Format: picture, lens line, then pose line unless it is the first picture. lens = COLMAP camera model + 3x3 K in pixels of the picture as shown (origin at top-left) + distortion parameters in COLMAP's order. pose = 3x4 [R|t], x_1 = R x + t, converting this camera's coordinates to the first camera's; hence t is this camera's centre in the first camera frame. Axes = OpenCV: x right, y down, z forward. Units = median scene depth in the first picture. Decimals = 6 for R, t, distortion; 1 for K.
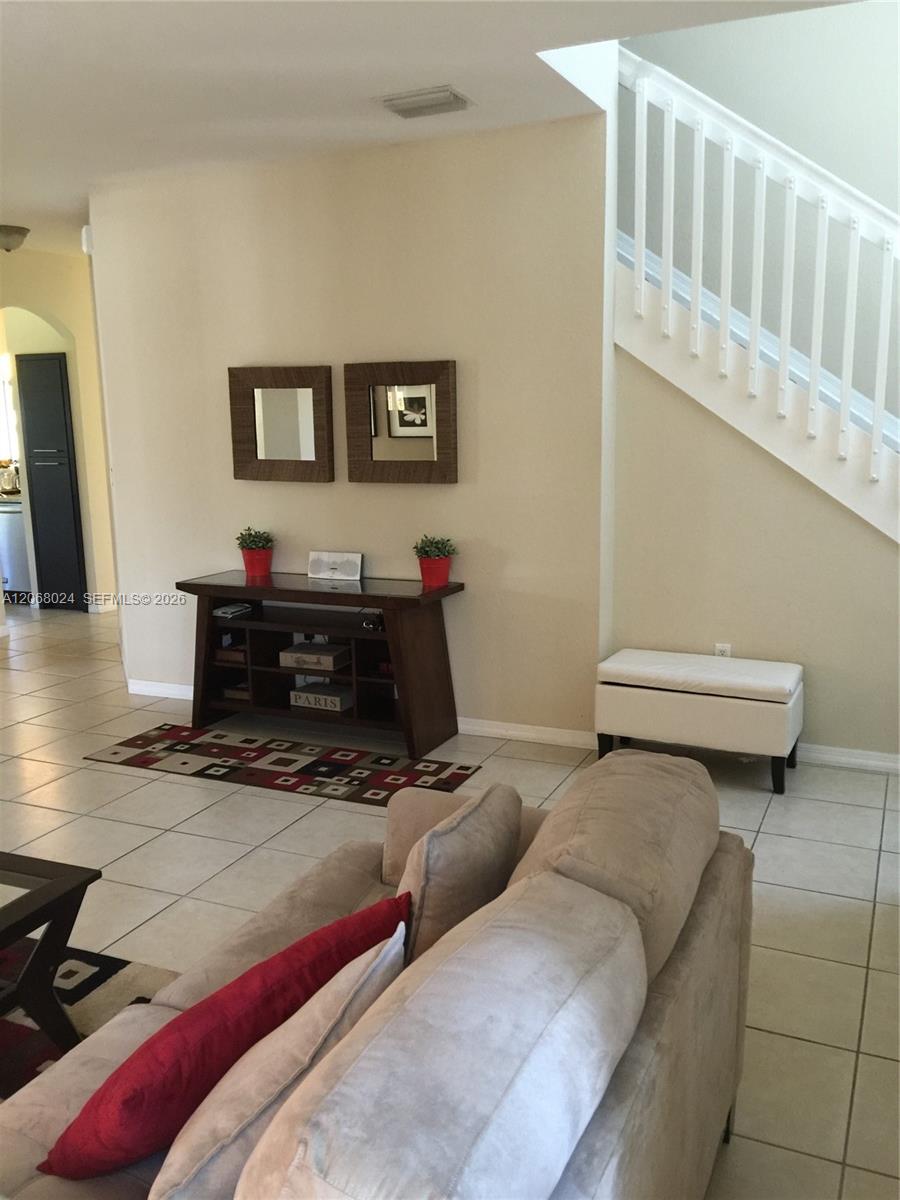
lens RADIAL K [[1020.2, 0, 450.0], [0, 1020.2, 600.0], [0, 0, 1]] dist [0.088738, -0.132923]
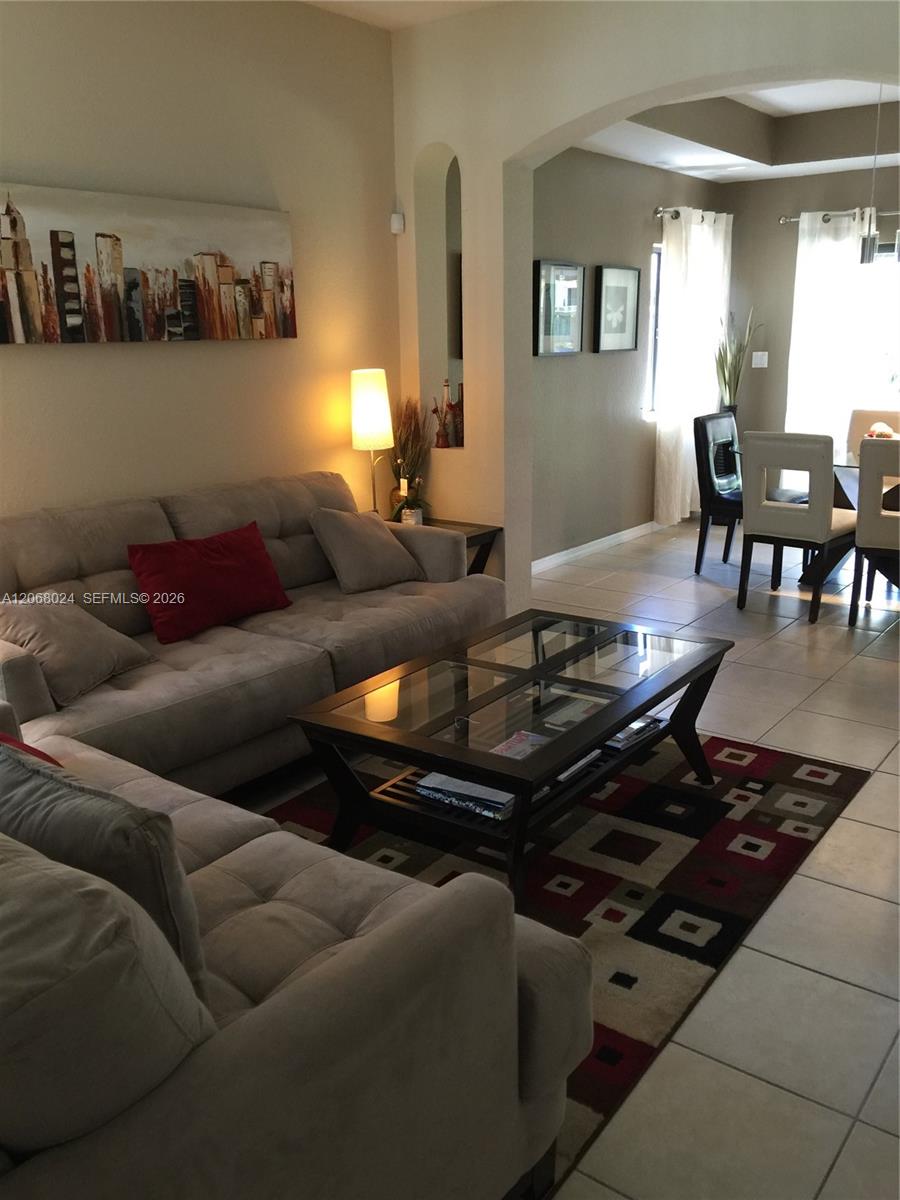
lens RADIAL K [[1020.2, 0, 450.0], [0, 1020.2, 600.0], [0, 0, 1]] dist [0.088738, -0.132923]
pose [[0.222742, -0.240074, 0.944855, -0.600277], [0.183034, 0.962267, 0.201349, -0.048985], [-0.957541, 0.128092, 0.258279, 0.993245]]
